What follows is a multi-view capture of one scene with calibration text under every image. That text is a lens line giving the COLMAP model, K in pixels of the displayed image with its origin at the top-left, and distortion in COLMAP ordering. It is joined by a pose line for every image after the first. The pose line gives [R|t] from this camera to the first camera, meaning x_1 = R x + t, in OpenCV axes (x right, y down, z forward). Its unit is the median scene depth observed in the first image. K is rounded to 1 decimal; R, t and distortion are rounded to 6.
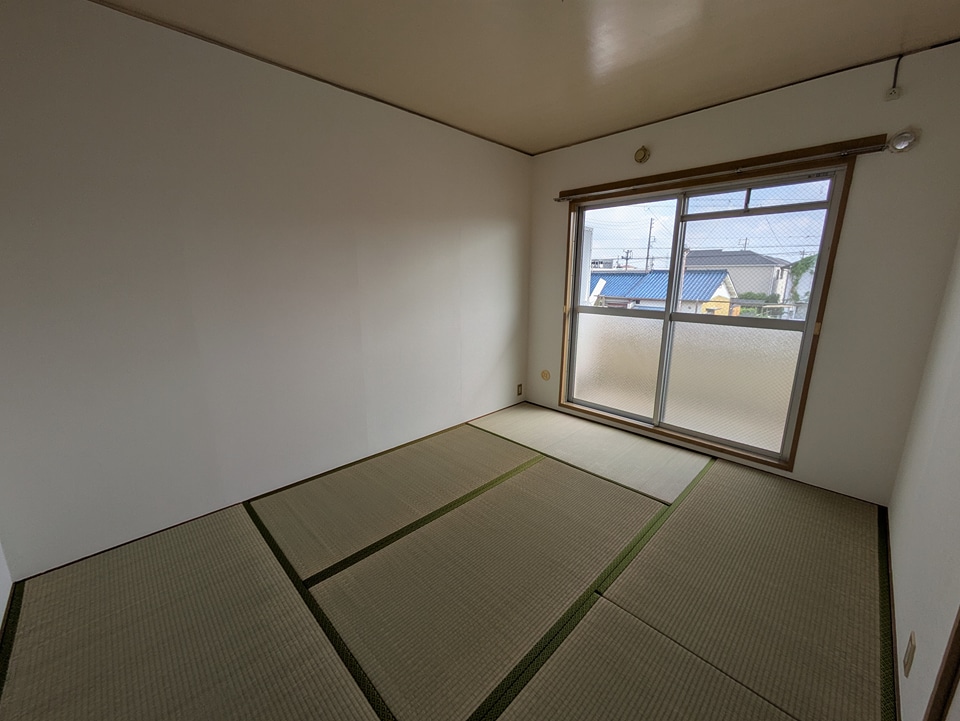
lens RADIAL K [[378.3, 0, 480.7], [0, 378.3, 357.5], [0, 0, 1]] dist [-0.003713, -0.000297]
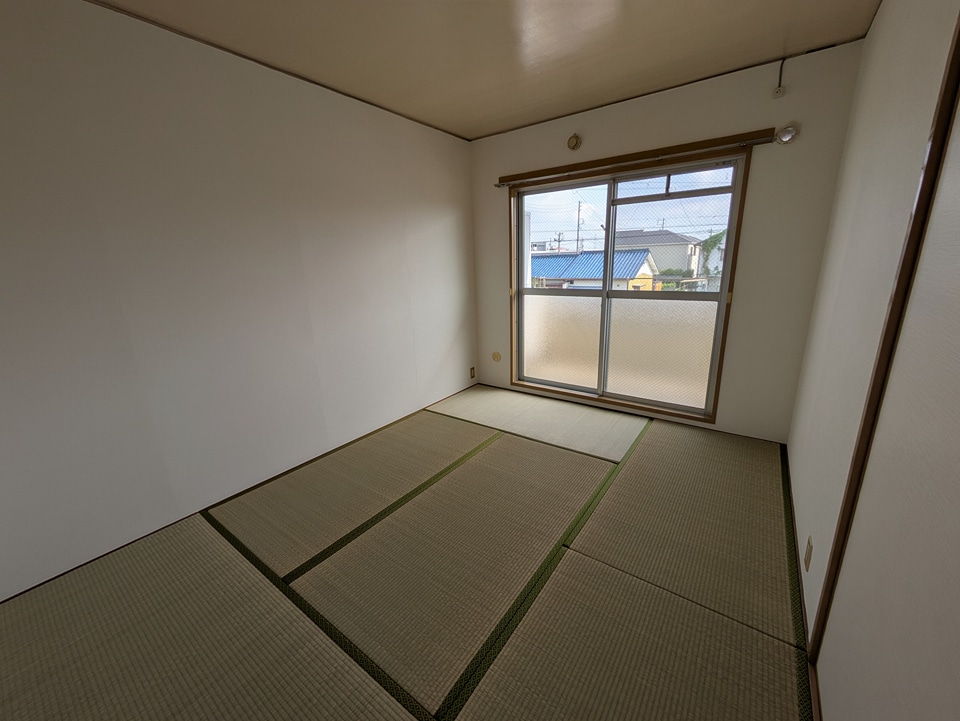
lens RADIAL K [[378.3, 0, 482.4], [0, 378.3, 356.3], [0, 0, 1]] dist [-0.003713, -0.000297]
pose [[0.985795, -0.072684, 0.151409, -0.033068], [0.067496, 0.996952, 0.039133, 0.003887], [-0.153792, -0.028358, 0.987696, -0.026041]]
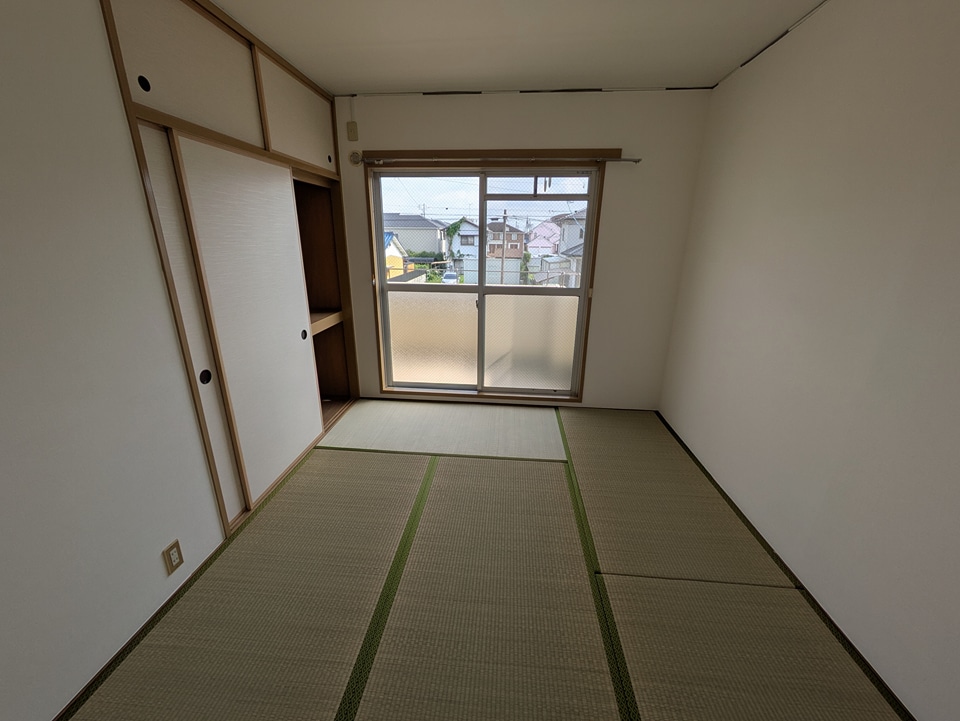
lens RADIAL K [[378.3, 0, 460.7], [0, 378.3, 353.5], [0, 0, 1]] dist [-0.003713, -0.000297]
pose [[0.759930, -0.184568, 0.623250, -0.280563], [0.128872, 0.982587, 0.133846, -0.092416], [-0.637101, -0.021394, 0.770483, 0.227360]]
